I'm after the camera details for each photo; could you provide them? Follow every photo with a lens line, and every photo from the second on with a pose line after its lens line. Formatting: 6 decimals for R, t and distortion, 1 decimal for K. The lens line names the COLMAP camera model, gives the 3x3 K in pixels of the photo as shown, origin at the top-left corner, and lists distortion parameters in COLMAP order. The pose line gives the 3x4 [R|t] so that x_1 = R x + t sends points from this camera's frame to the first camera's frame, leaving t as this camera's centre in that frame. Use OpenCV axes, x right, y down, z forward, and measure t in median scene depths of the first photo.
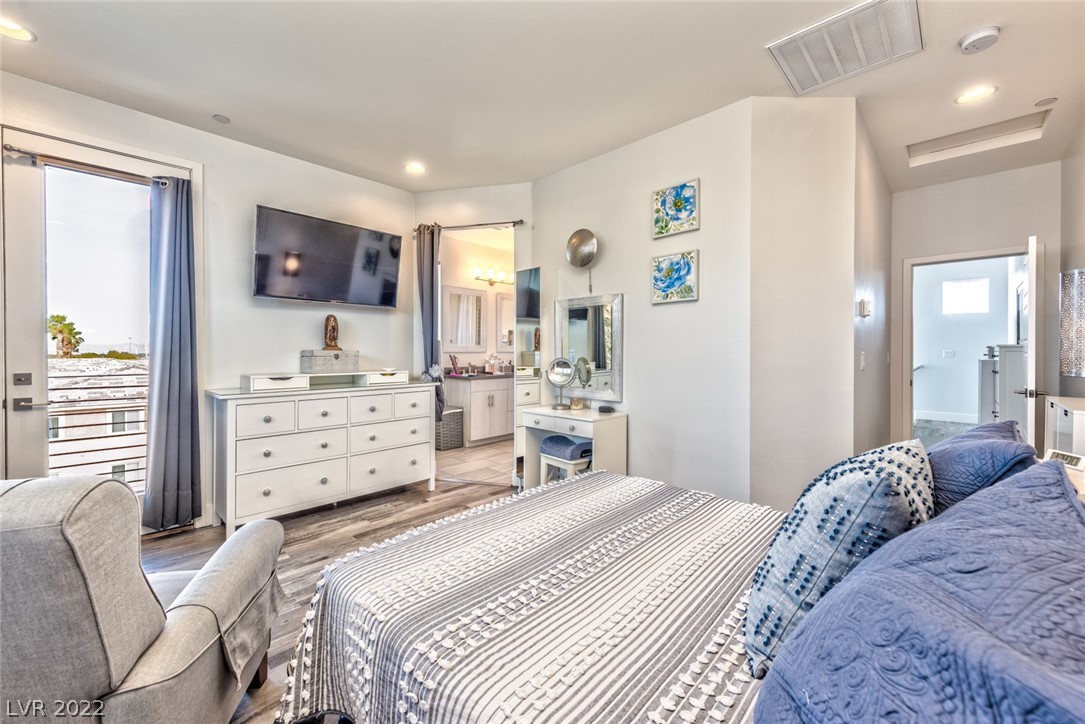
lens RADIAL K [[432.9, 0, 536.3], [0, 432.9, 356.7], [0, 0, 1]] dist [-0.000838, -0.000041]
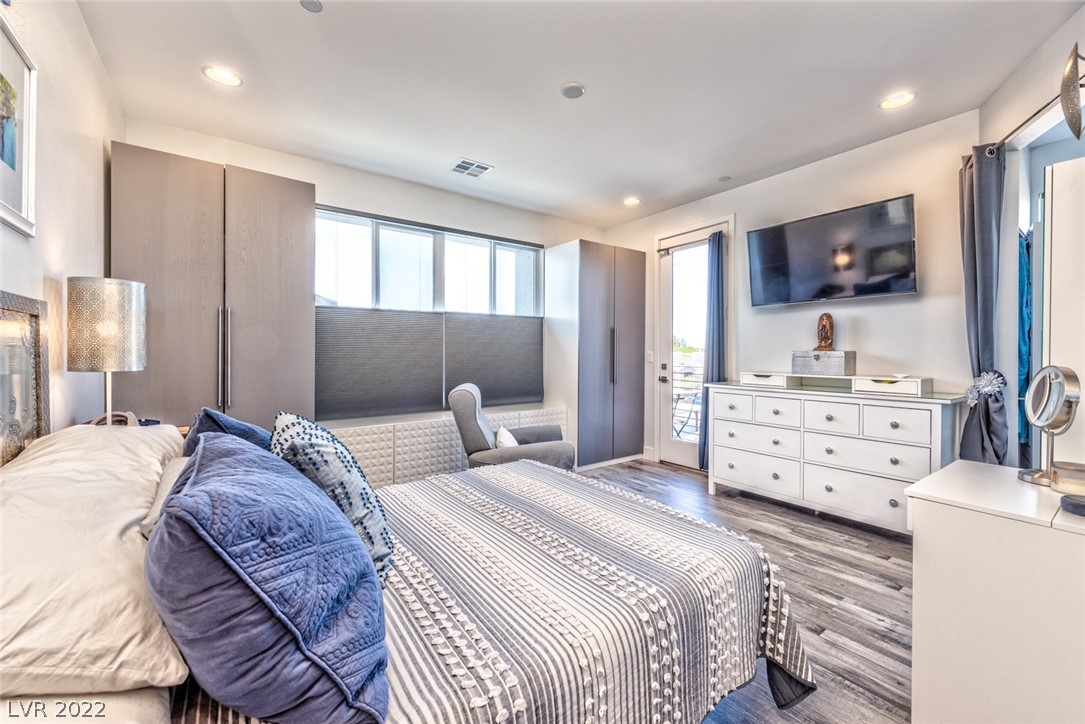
lens RADIAL K [[432.9, 0, 536.3], [0, 432.9, 356.7], [0, 0, 1]] dist [-0.000838, -0.000041]
pose [[-0.212842, 0.008897, -0.977046, 0.634306], [-0.008424, 0.999905, 0.010941, -0.007479], [0.977050, 0.010559, -0.212747, 0.638230]]
